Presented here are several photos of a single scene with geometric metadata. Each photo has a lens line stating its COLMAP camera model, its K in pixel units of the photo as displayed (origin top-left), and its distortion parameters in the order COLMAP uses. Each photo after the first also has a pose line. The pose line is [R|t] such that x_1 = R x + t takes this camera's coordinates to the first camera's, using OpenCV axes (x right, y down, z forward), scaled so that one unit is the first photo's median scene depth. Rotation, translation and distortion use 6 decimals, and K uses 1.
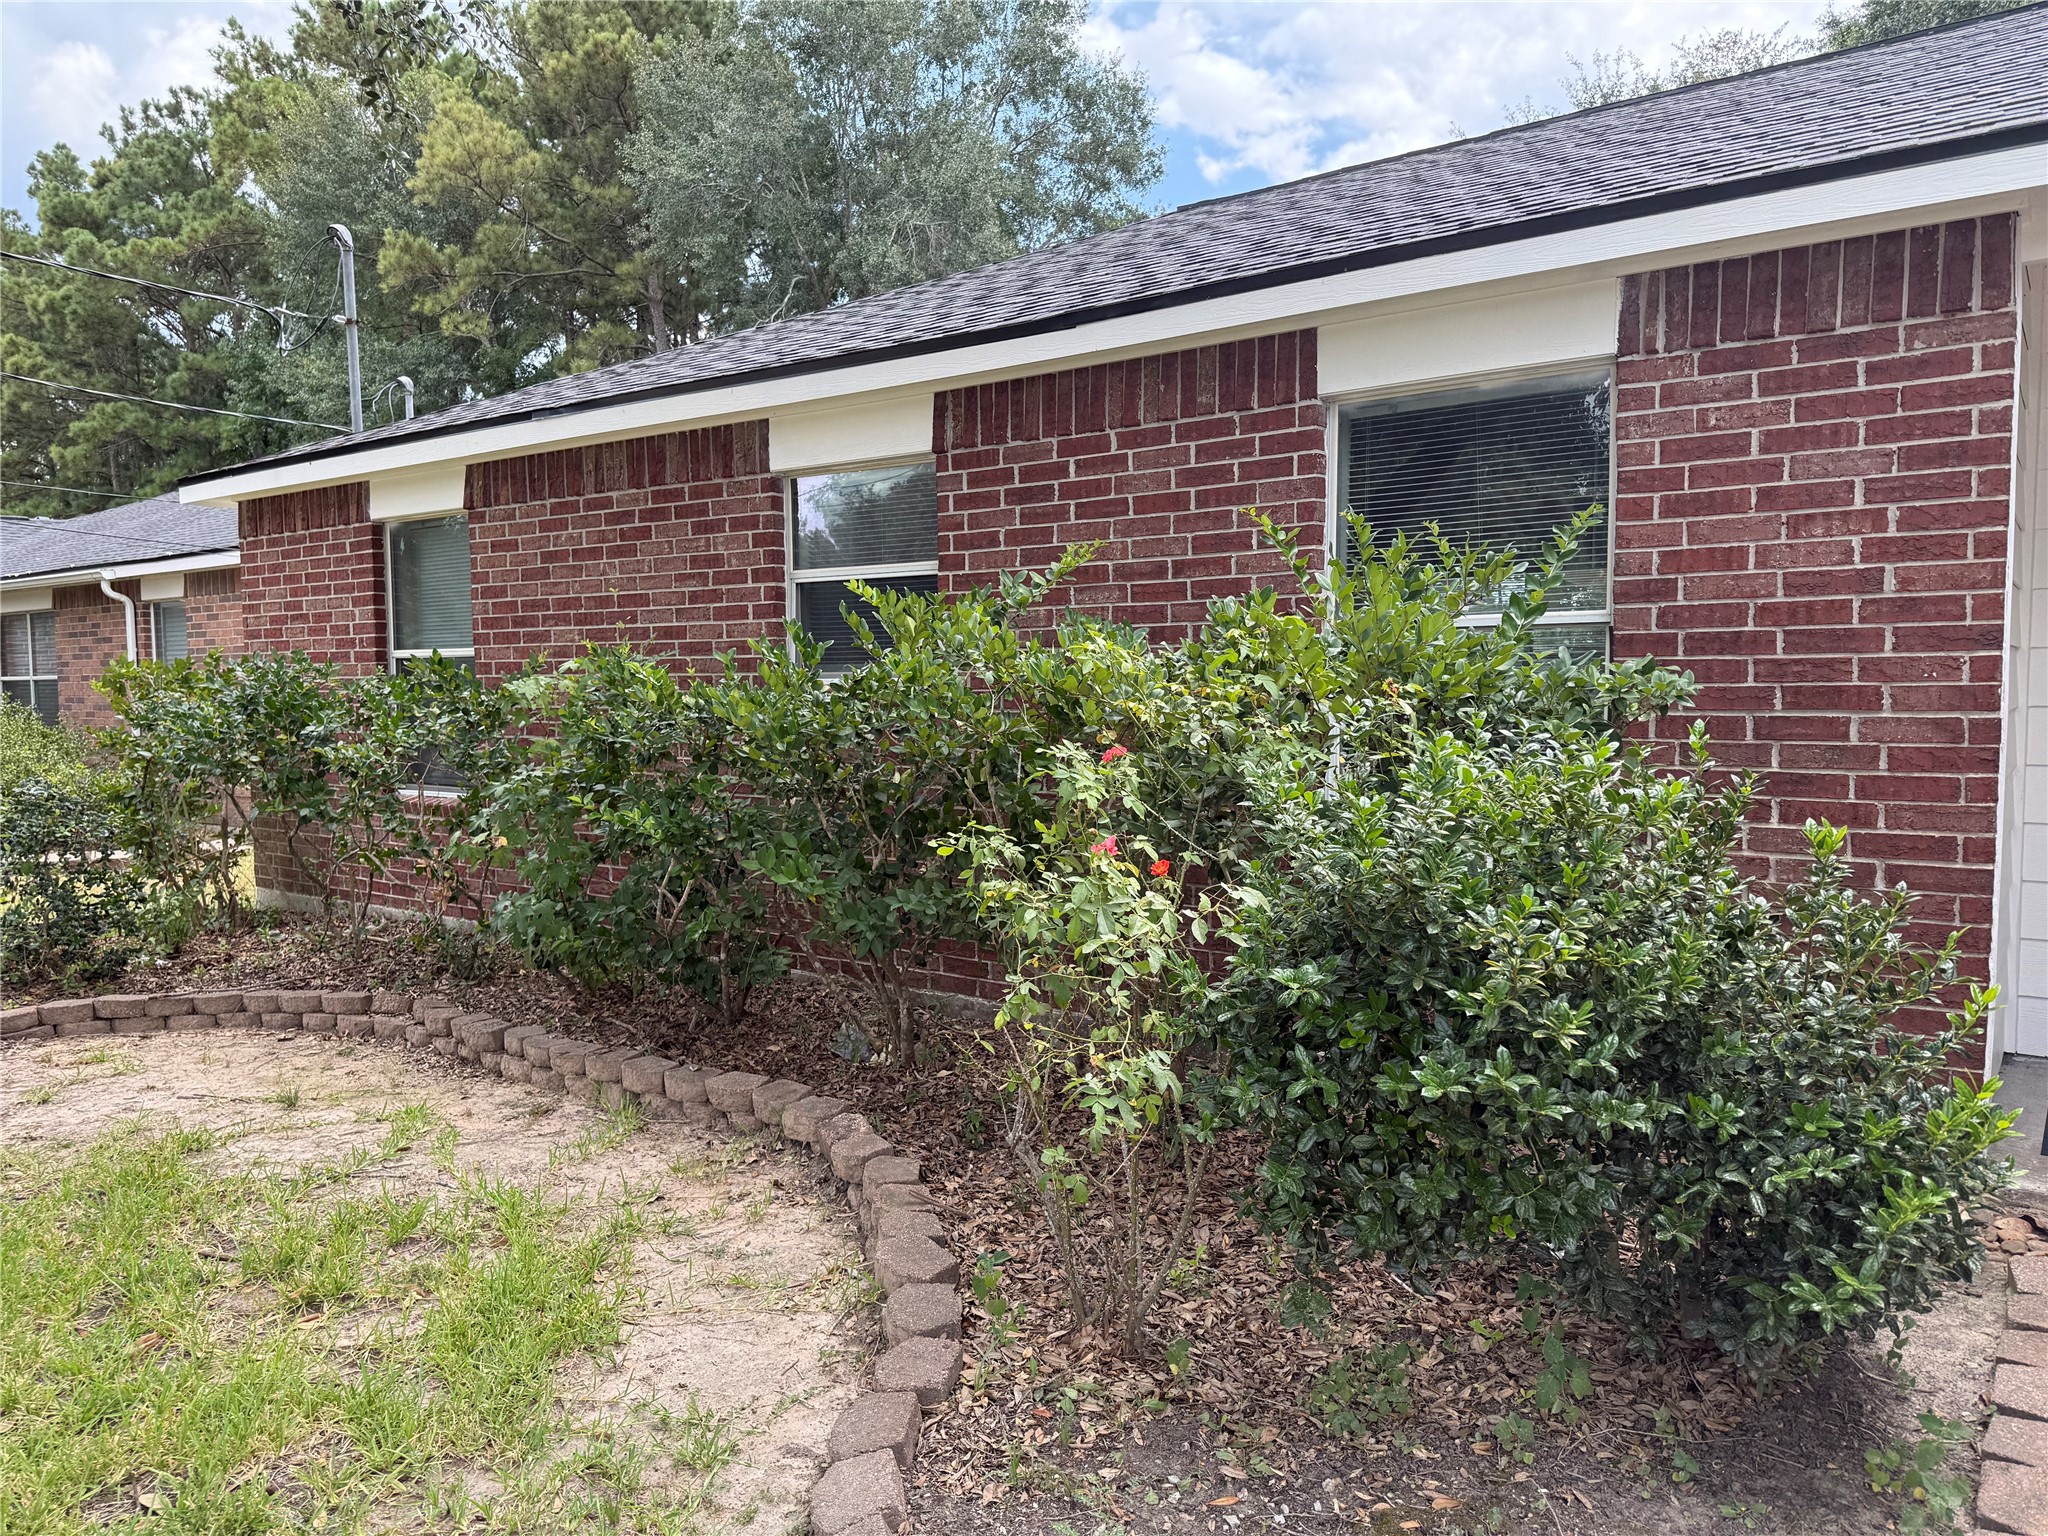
lens RADIAL K [[1407.2, 0, 1045.1], [0, 1407.2, 768.4], [0, 0, 1]] dist [0.111159, -0.128057]
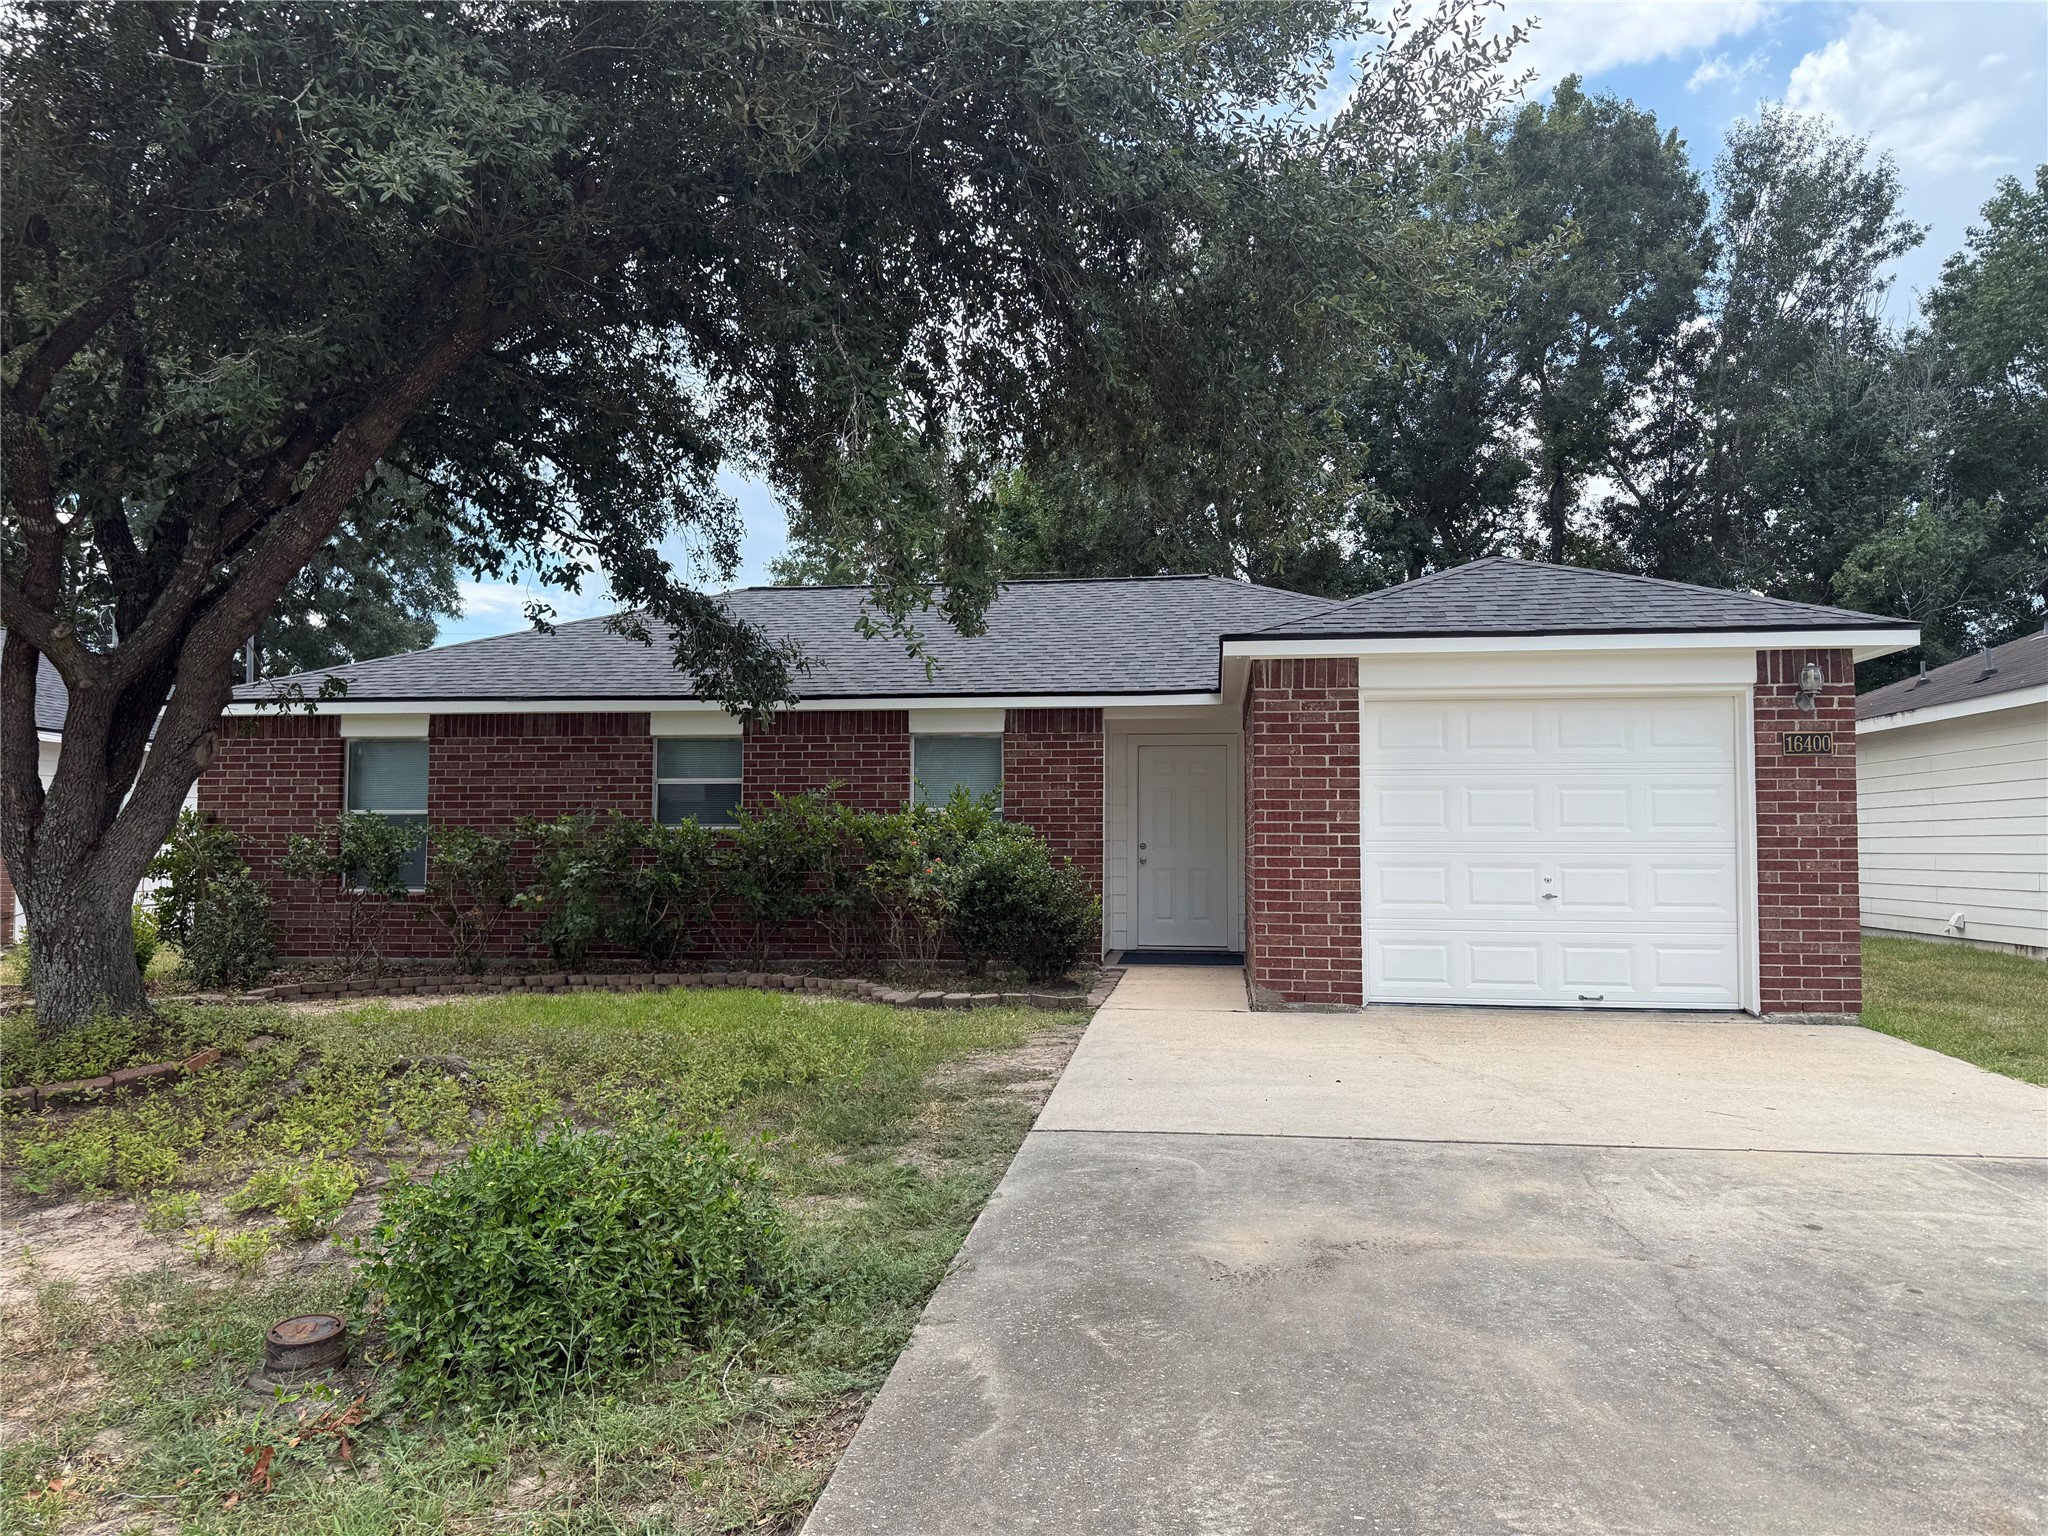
lens RADIAL K [[1437.5, 0, 1052.8], [0, 1437.5, 777.7], [0, 0, 1]] dist [0.133814, -0.230682]
pose [[0.867283, 0.033550, 0.496683, -0.963242], [0.023036, 0.993953, -0.107365, 0.147845], [-0.497282, 0.104557, 0.861266, -1.595238]]
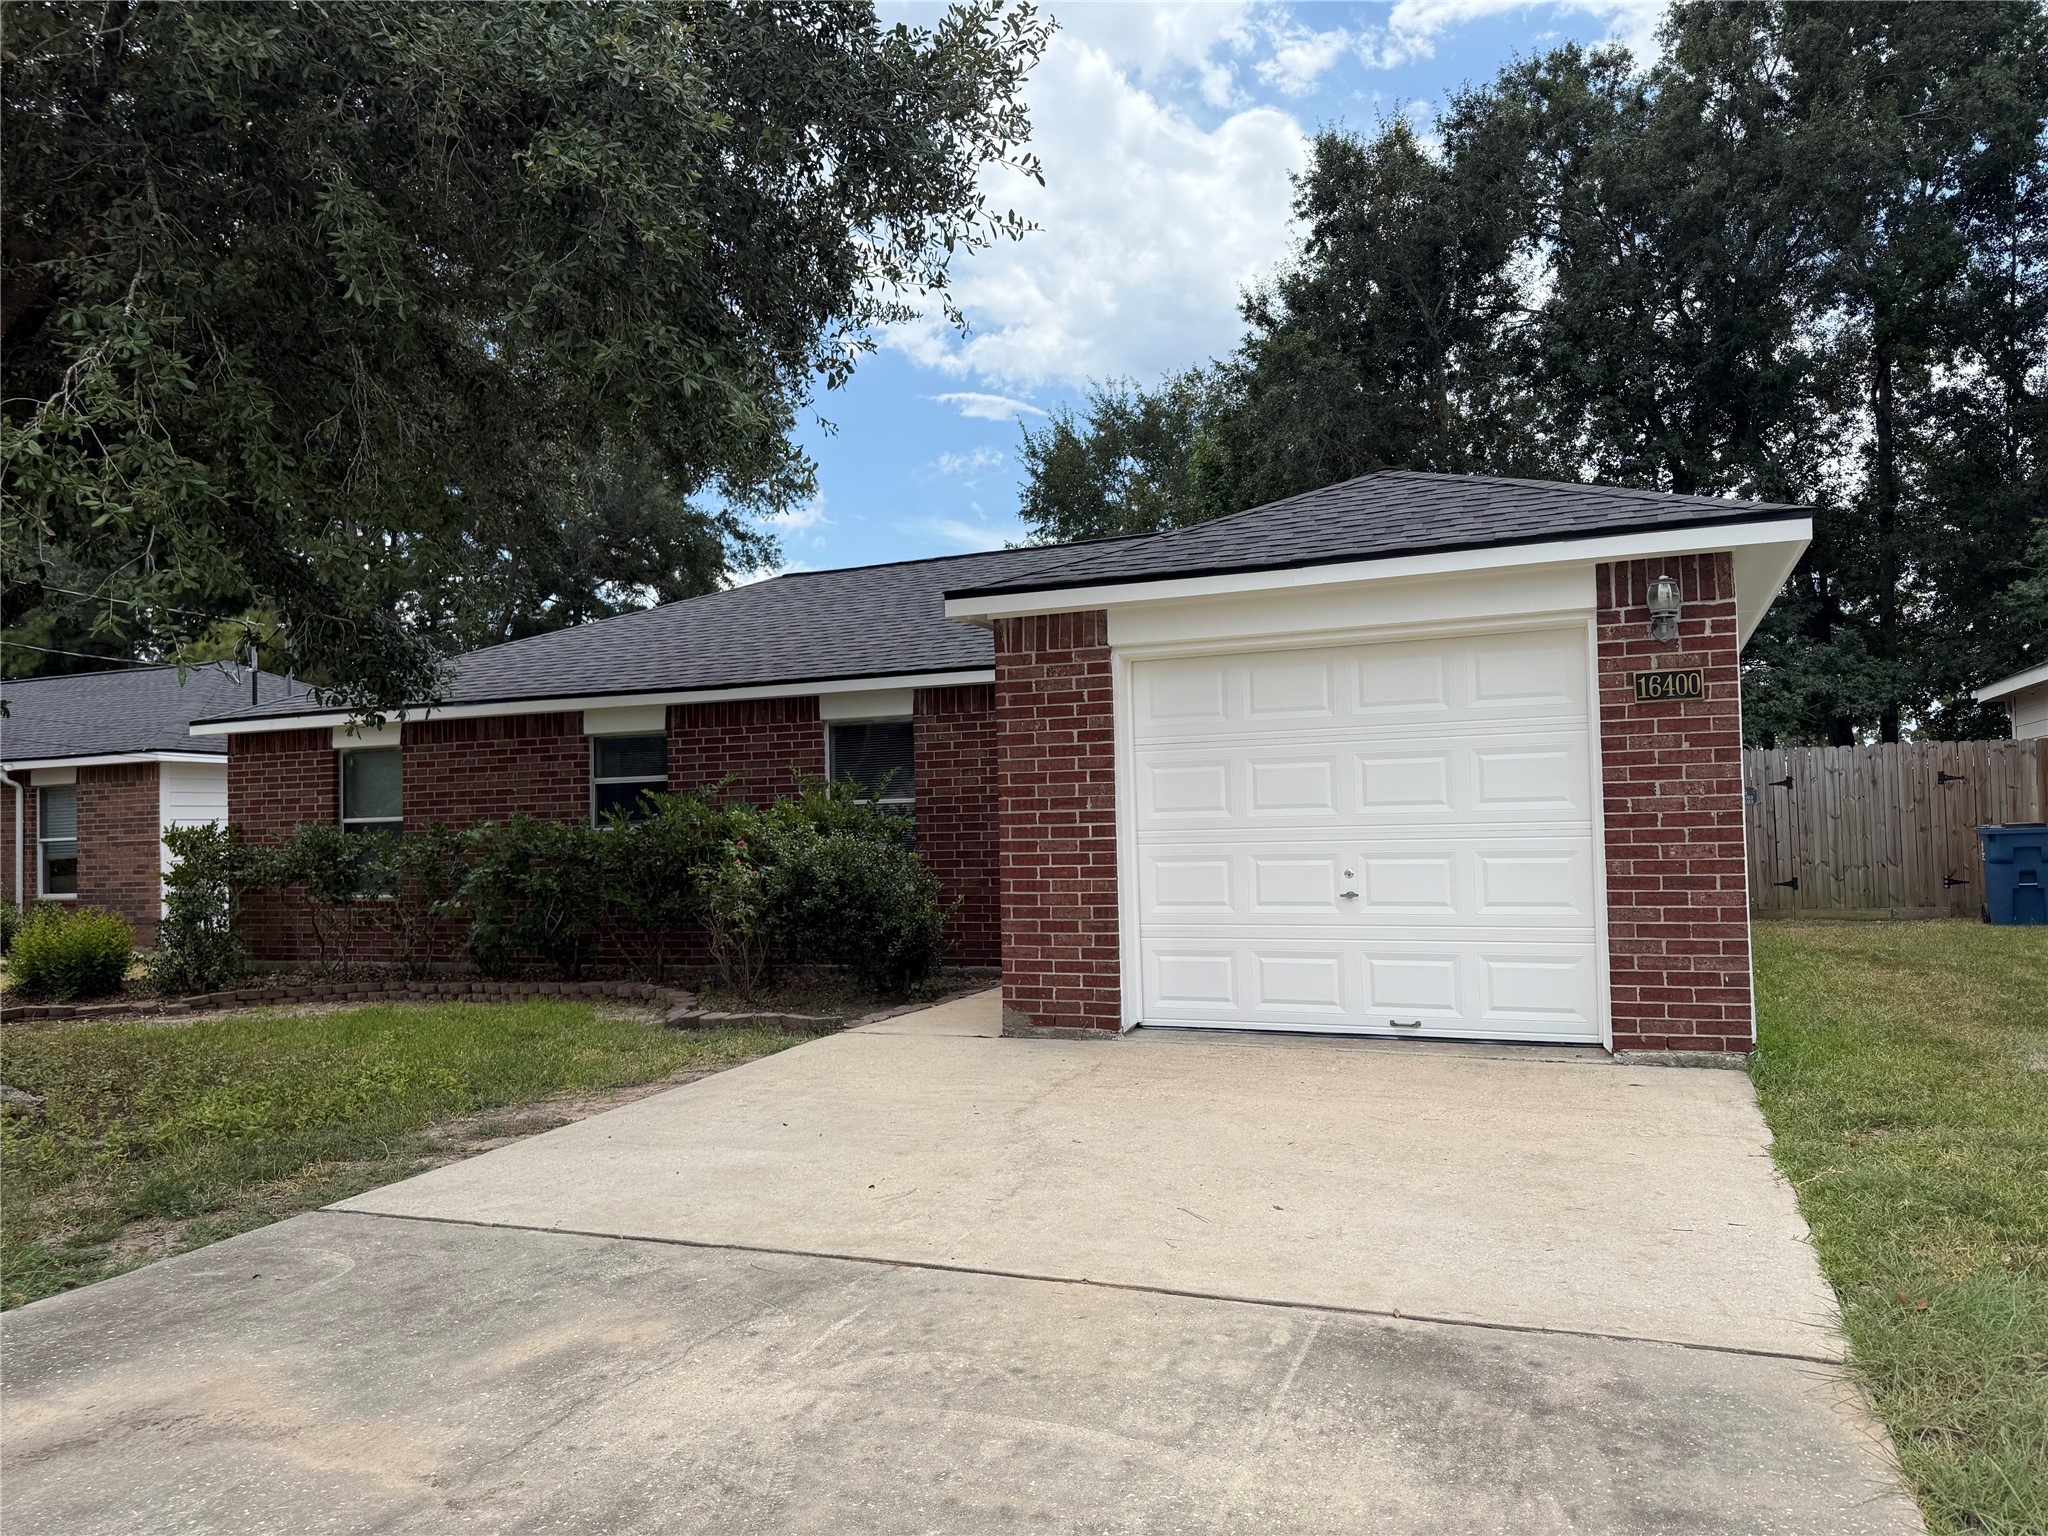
lens RADIAL K [[1437.5, 0, 1052.8], [0, 1437.5, 777.7], [0, 0, 1]] dist [0.133814, -0.230682]
pose [[0.970752, -0.007399, 0.239970, -0.037070], [0.032114, 0.994545, -0.099245, 0.128686], [-0.237927, 0.104048, 0.965694, -1.651565]]
